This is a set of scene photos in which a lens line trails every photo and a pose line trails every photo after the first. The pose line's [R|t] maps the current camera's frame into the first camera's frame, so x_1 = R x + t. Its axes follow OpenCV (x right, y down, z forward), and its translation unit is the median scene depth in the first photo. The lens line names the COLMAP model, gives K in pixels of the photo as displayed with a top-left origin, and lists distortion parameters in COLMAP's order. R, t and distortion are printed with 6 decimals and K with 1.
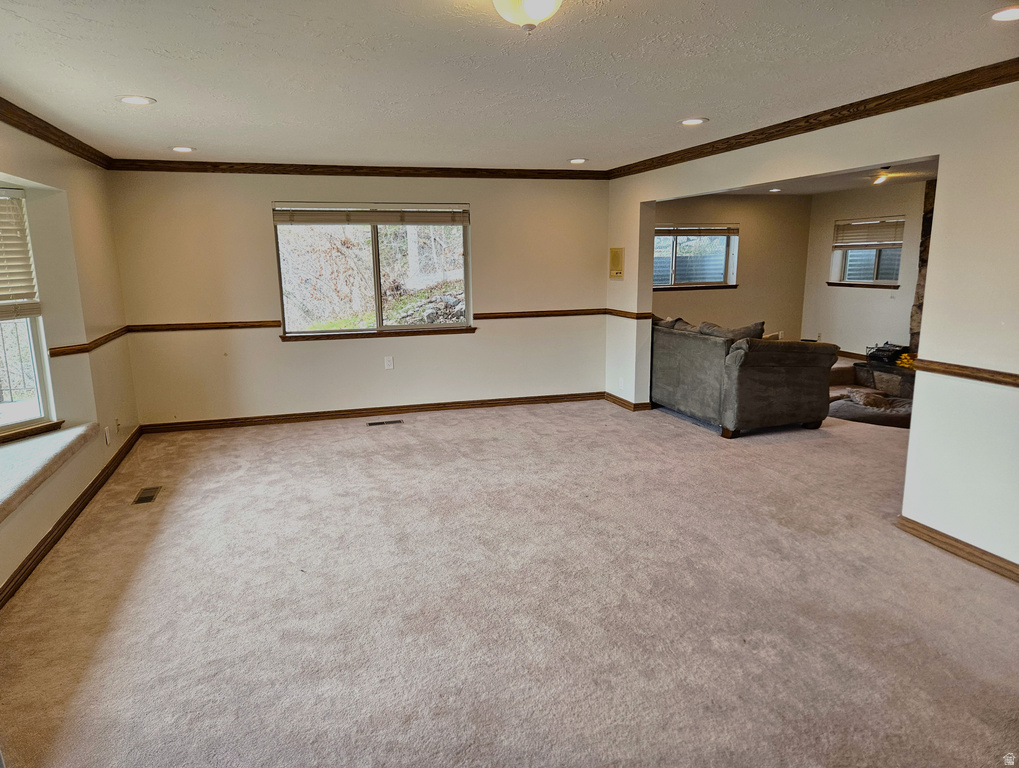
lens RADIAL K [[680.2, 0, 504.0], [0, 680.2, 388.2], [0, 0, 1]] dist [0.069833, -0.047585]
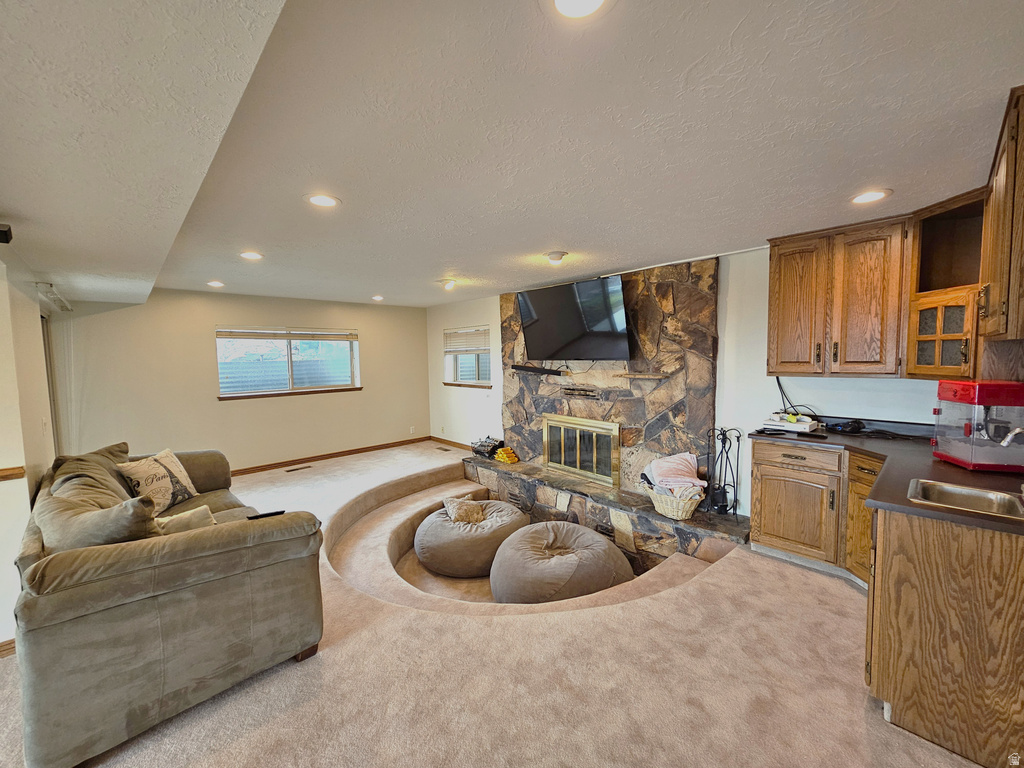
lens RADIAL K [[419.4, 0, 512.1], [0, 419.4, 385.0], [0, 0, 1]] dist [0.000129, 0.000773]
pose [[0.896176, -0.035282, 0.442294, 0.331967], [0.092091, 0.989917, -0.107630, -0.081428], [-0.434037, 0.137187, 0.890389, 0.424345]]
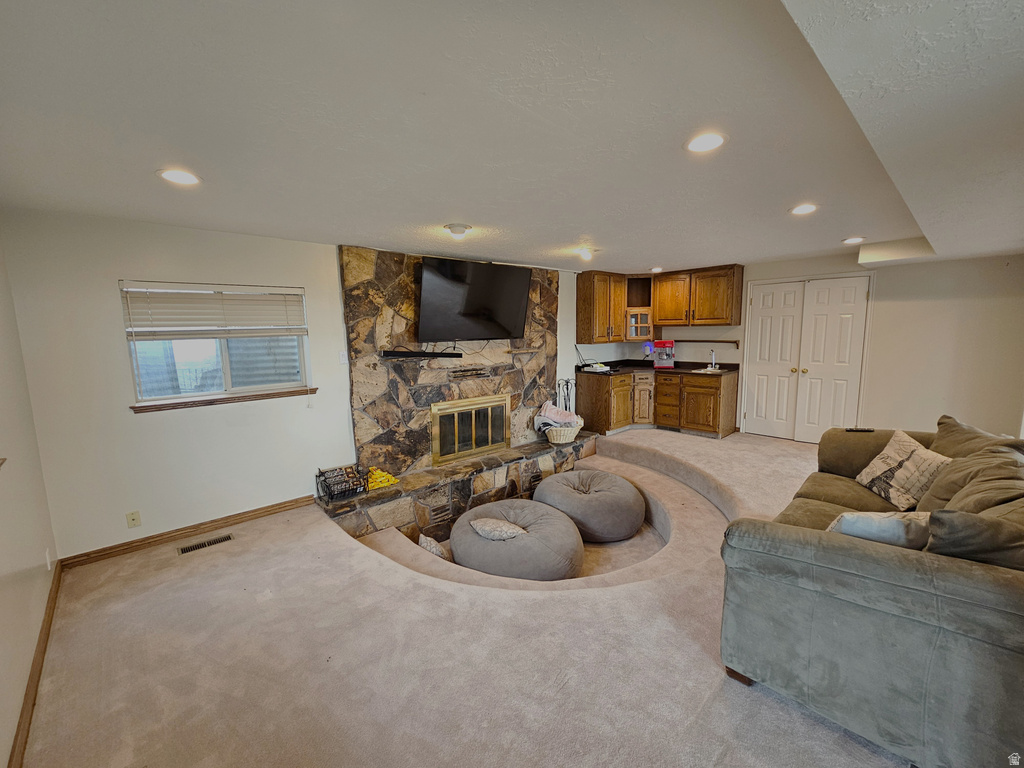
lens RADIAL K [[419.4, 0, 508.1], [0, 419.4, 385.7], [0, 0, 1]] dist [0.000129, 0.000773]
pose [[-0.427756, -0.105557, 0.897710, 0.123172], [0.197246, 0.958322, 0.206671, -0.220270], [-0.882111, 0.265475, -0.389107, 1.098298]]
